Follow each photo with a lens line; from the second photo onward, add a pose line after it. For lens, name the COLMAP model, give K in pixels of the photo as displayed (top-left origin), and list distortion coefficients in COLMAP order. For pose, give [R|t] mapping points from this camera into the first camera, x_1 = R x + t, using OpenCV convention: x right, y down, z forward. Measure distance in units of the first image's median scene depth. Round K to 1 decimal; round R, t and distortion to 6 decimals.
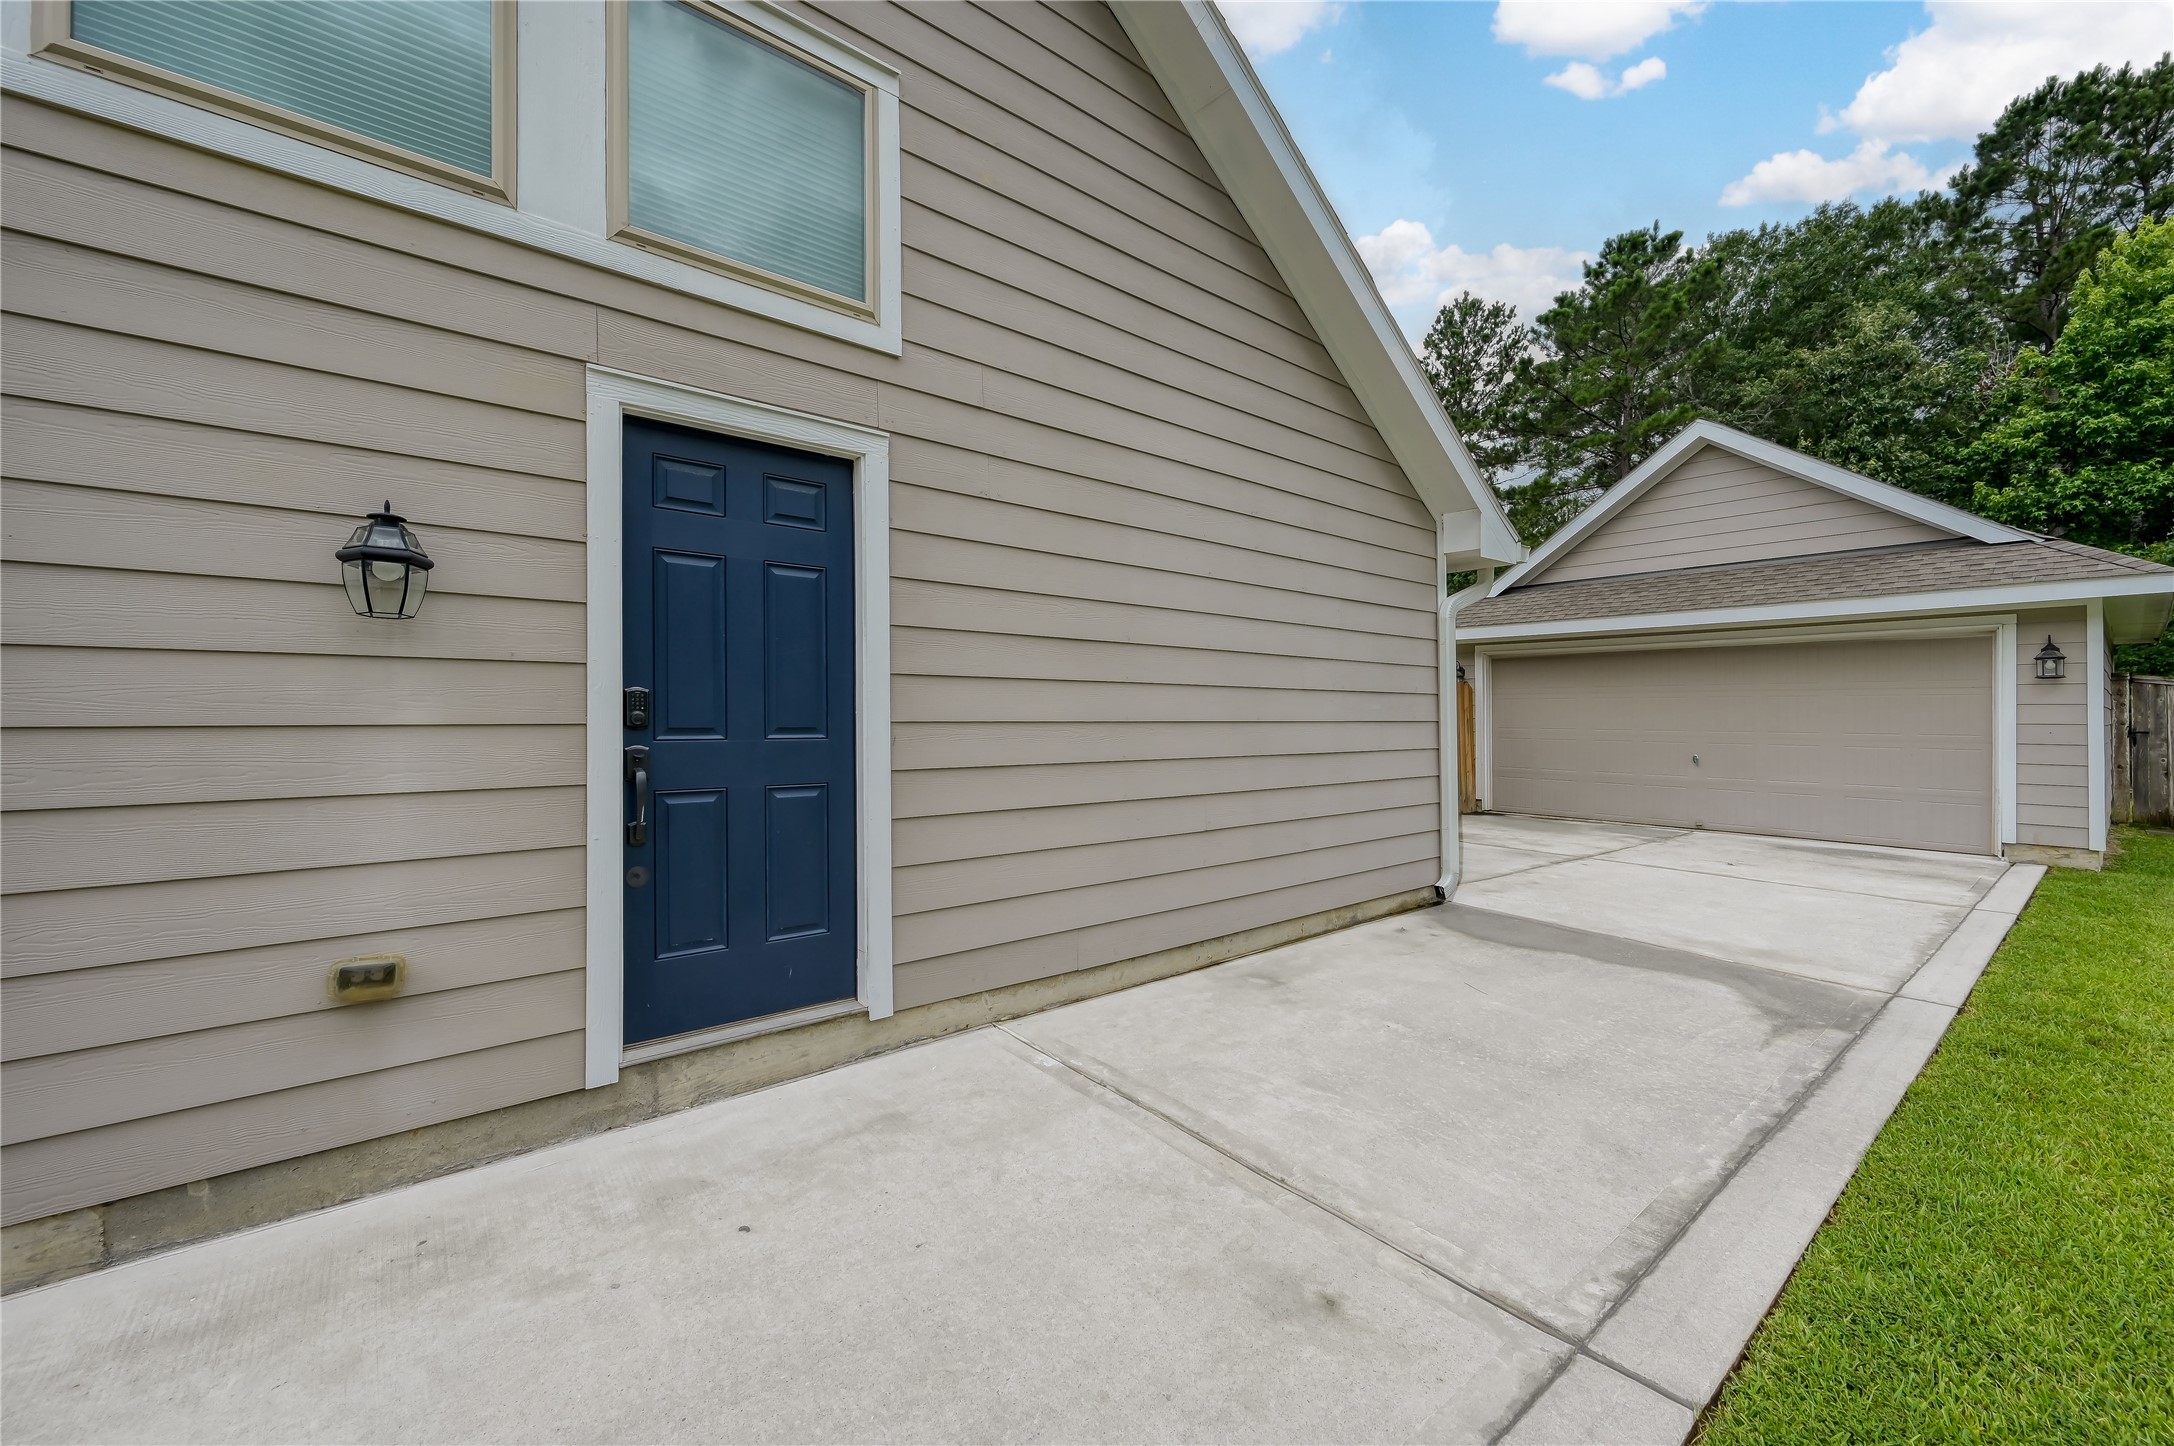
lens RADIAL K [[848.4, 0, 1087.9], [0, 848.4, 737.6], [0, 0, 1]] dist [0.000994, -0.000075]
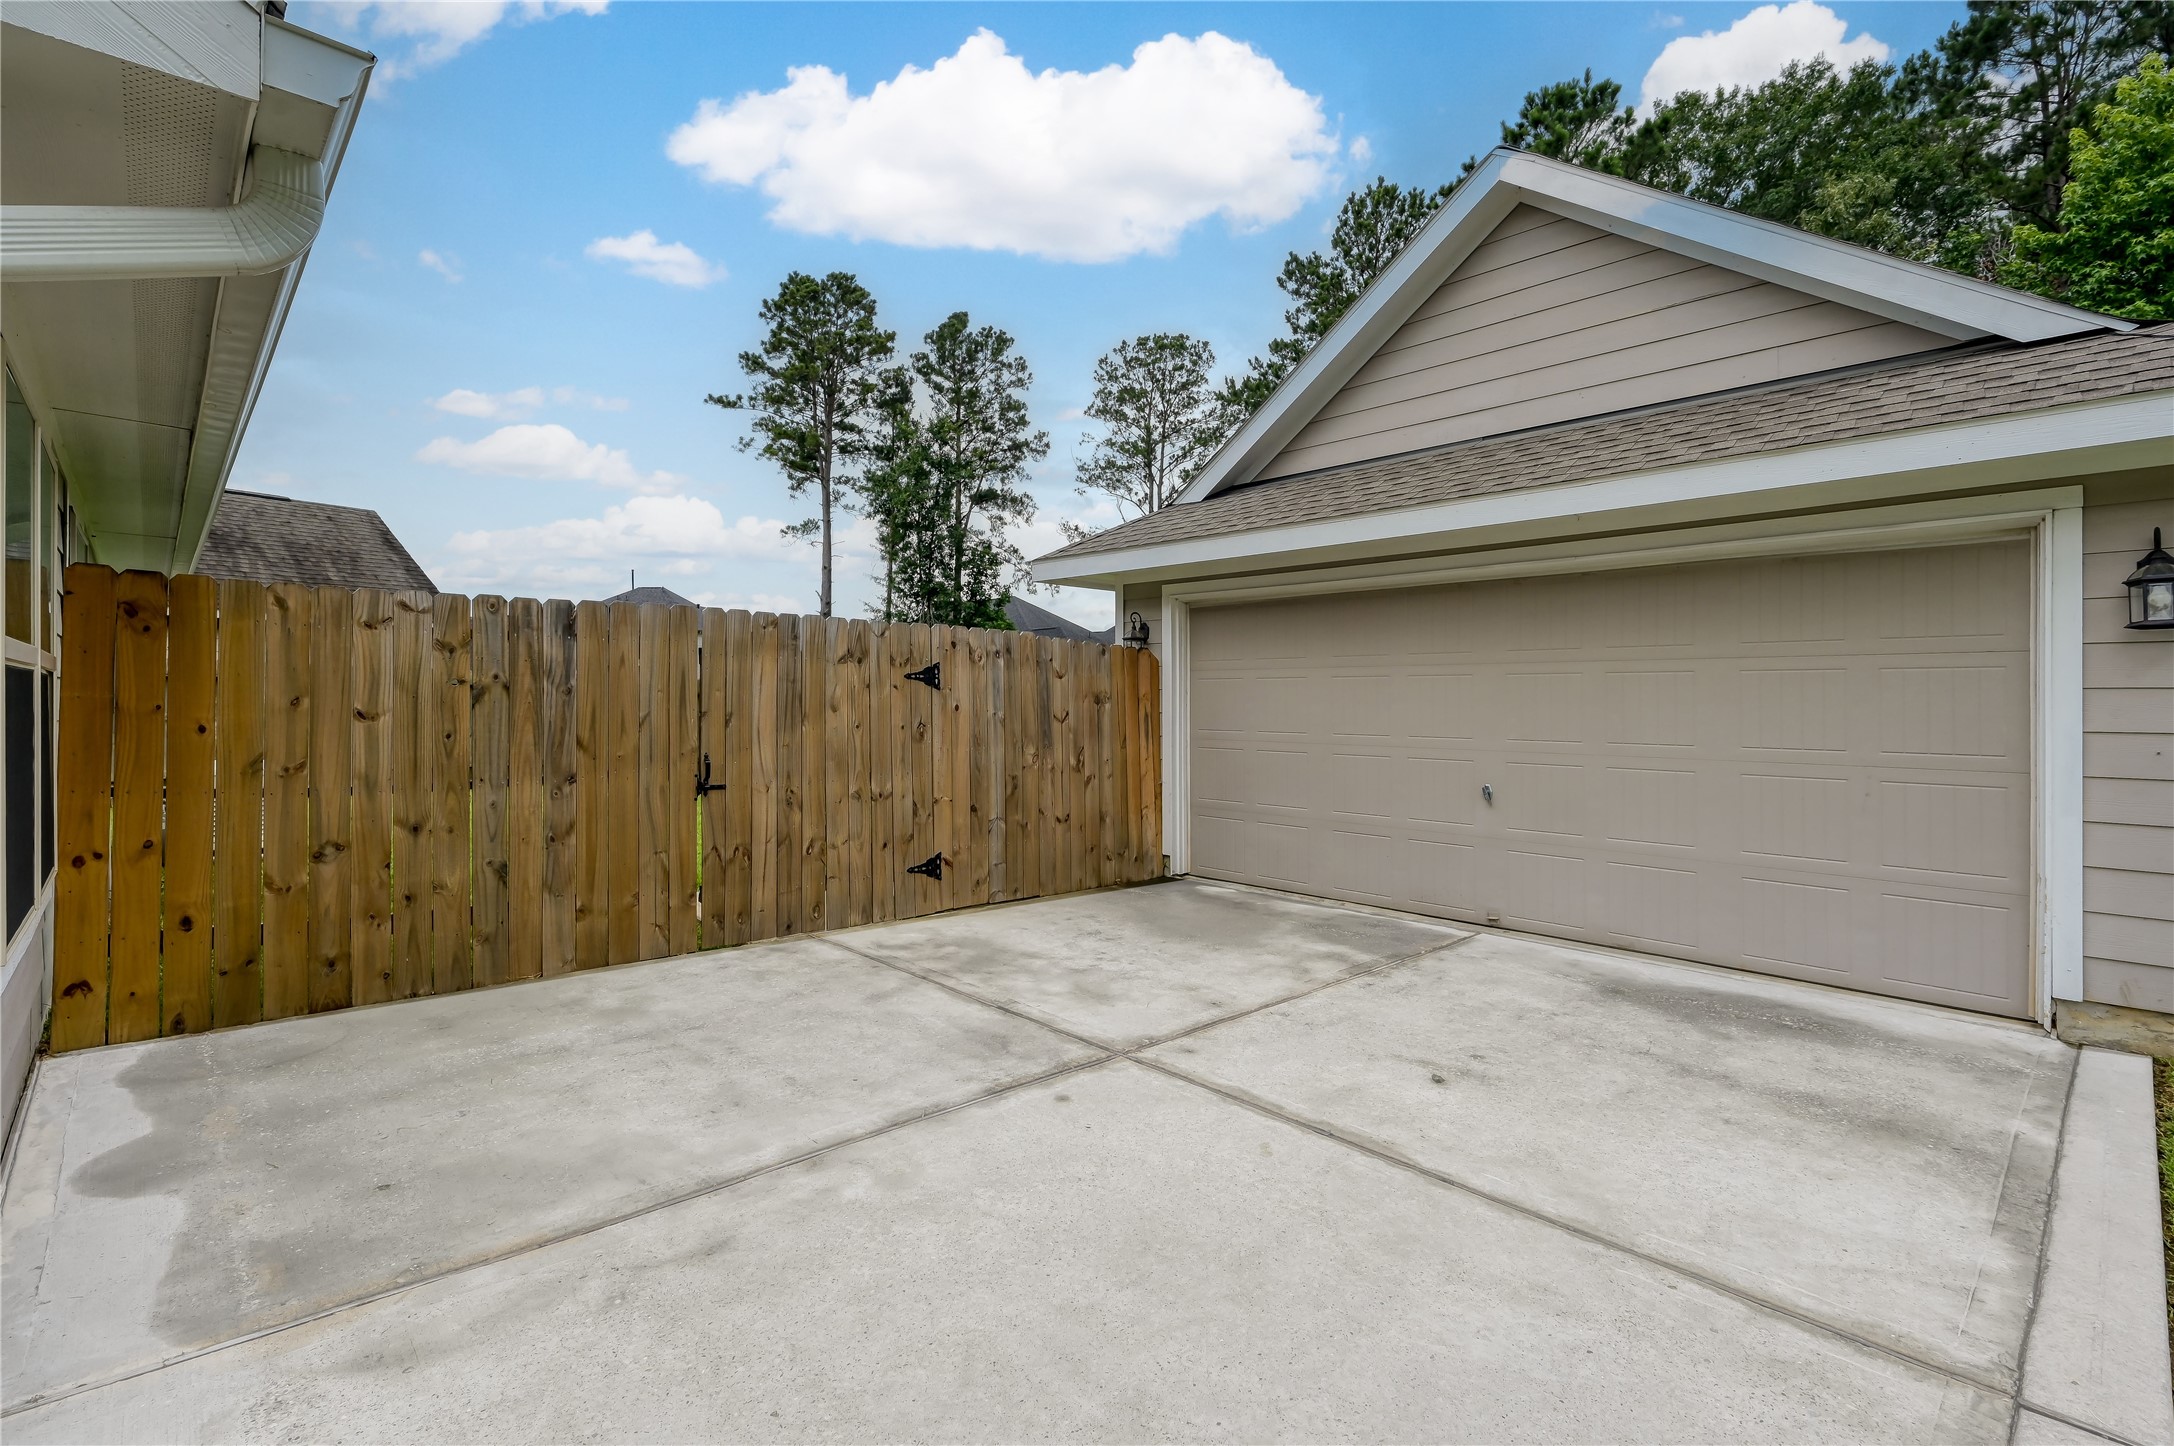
lens RADIAL K [[959.3, 0, 1087.0], [0, 959.3, 723.0], [0, 0, 1]] dist [-0.004608, 0.000628]
pose [[0.998003, 0.000432, 0.063158, 0.159706], [-0.000289, 0.999997, -0.002276, -0.005920], [-0.063159, 0.002253, 0.998001, 0.157514]]
